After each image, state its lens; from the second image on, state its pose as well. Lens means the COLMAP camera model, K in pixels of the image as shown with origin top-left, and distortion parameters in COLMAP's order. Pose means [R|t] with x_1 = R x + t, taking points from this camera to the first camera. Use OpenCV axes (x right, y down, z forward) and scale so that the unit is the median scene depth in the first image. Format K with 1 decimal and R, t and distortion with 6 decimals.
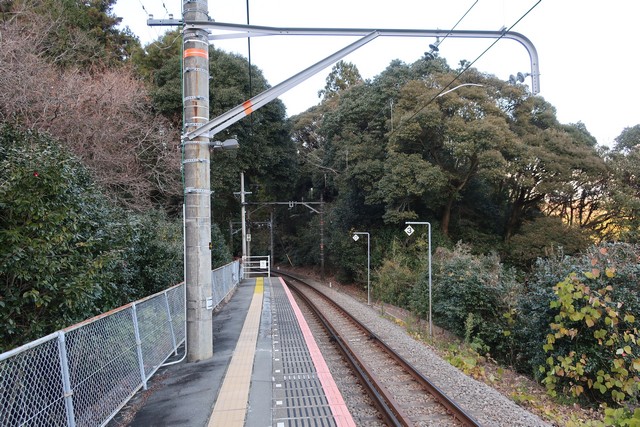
lens RADIAL K [[516.5, 0, 321.0], [0, 516.5, 177.8], [0, 0, 1]] dist [0.086828, 0.002306]
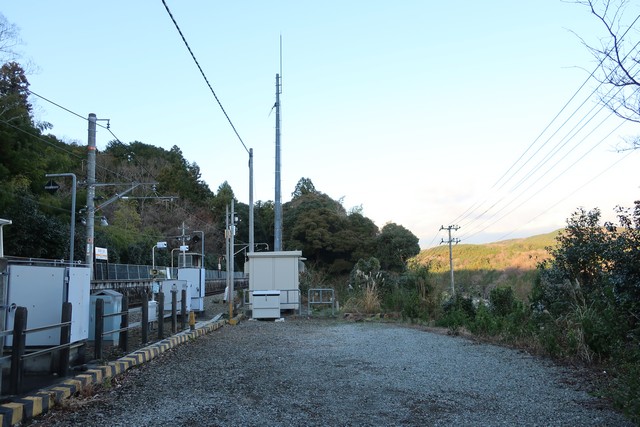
lens RADIAL K [[505.7, 0, 320.0], [0, 505.7, 213.5], [0, 0, 1]] dist [-0.004291, 0.004948]
pose [[0.997500, -0.019117, -0.068026, 0.486840], [0.019983, 0.999727, 0.012077, -0.224380], [0.067776, -0.013406, 0.997610, -1.944640]]
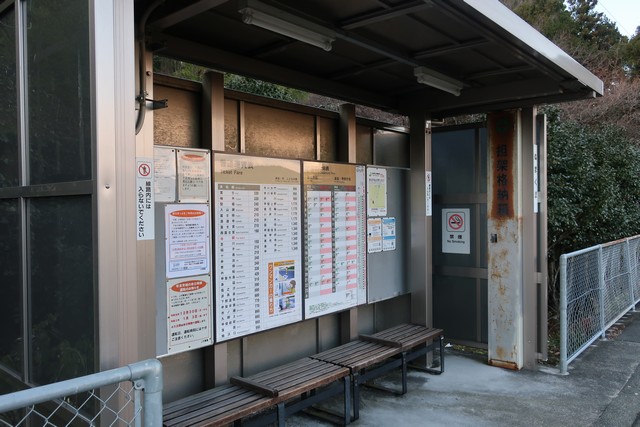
lens RADIAL K [[505.7, 0, 320.0], [0, 505.7, 213.5], [0, 0, 1]] dist [-0.004291, 0.004948]
pose [[0.691293, 0.021962, -0.722241, 0.042079], [0.097444, 0.987574, 0.123298, -0.067252], [0.715974, -0.155613, 0.680563, -0.485116]]
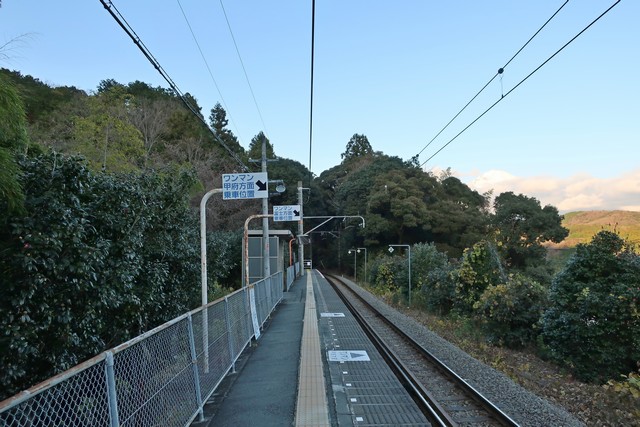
lens RADIAL K [[505.7, 0, 320.0], [0, 505.7, 213.5], [0, 0, 1]] dist [-0.004291, 0.004948]
pose [[0.997331, 0.000007, -0.073019, 0.084974], [0.003771, 0.998660, 0.051605, -0.142570], [0.072921, -0.051742, 0.995995, -1.018969]]
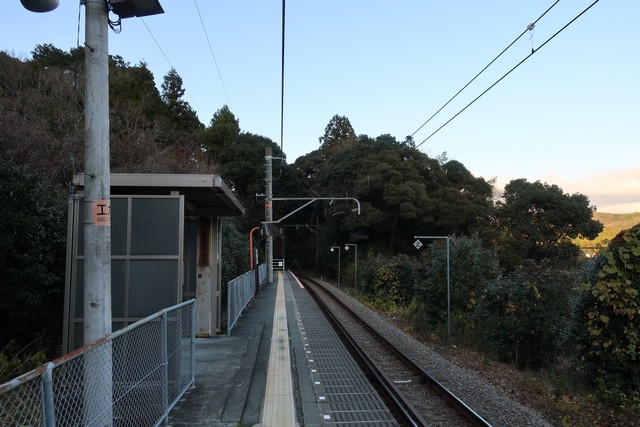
lens RADIAL K [[505.7, 0, 320.0], [0, 505.7, 213.5], [0, 0, 1]] dist [-0.004291, 0.004948]
pose [[0.999752, 0.010527, -0.019644, 0.050041], [-0.009442, 0.998466, 0.054550, -0.090101], [0.020188, -0.054351, 0.998318, -0.636796]]
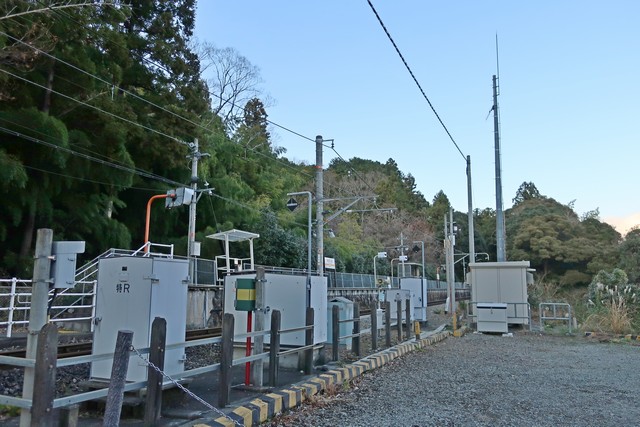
lens RADIAL K [[505.7, 0, 320.0], [0, 505.7, 213.5], [0, 0, 1]] dist [-0.004291, 0.004948]
pose [[0.882067, -0.054826, -0.467922, 0.483529], [0.050379, 0.998487, -0.022023, -0.224998], [0.468422, -0.004148, 0.883495, -1.946627]]
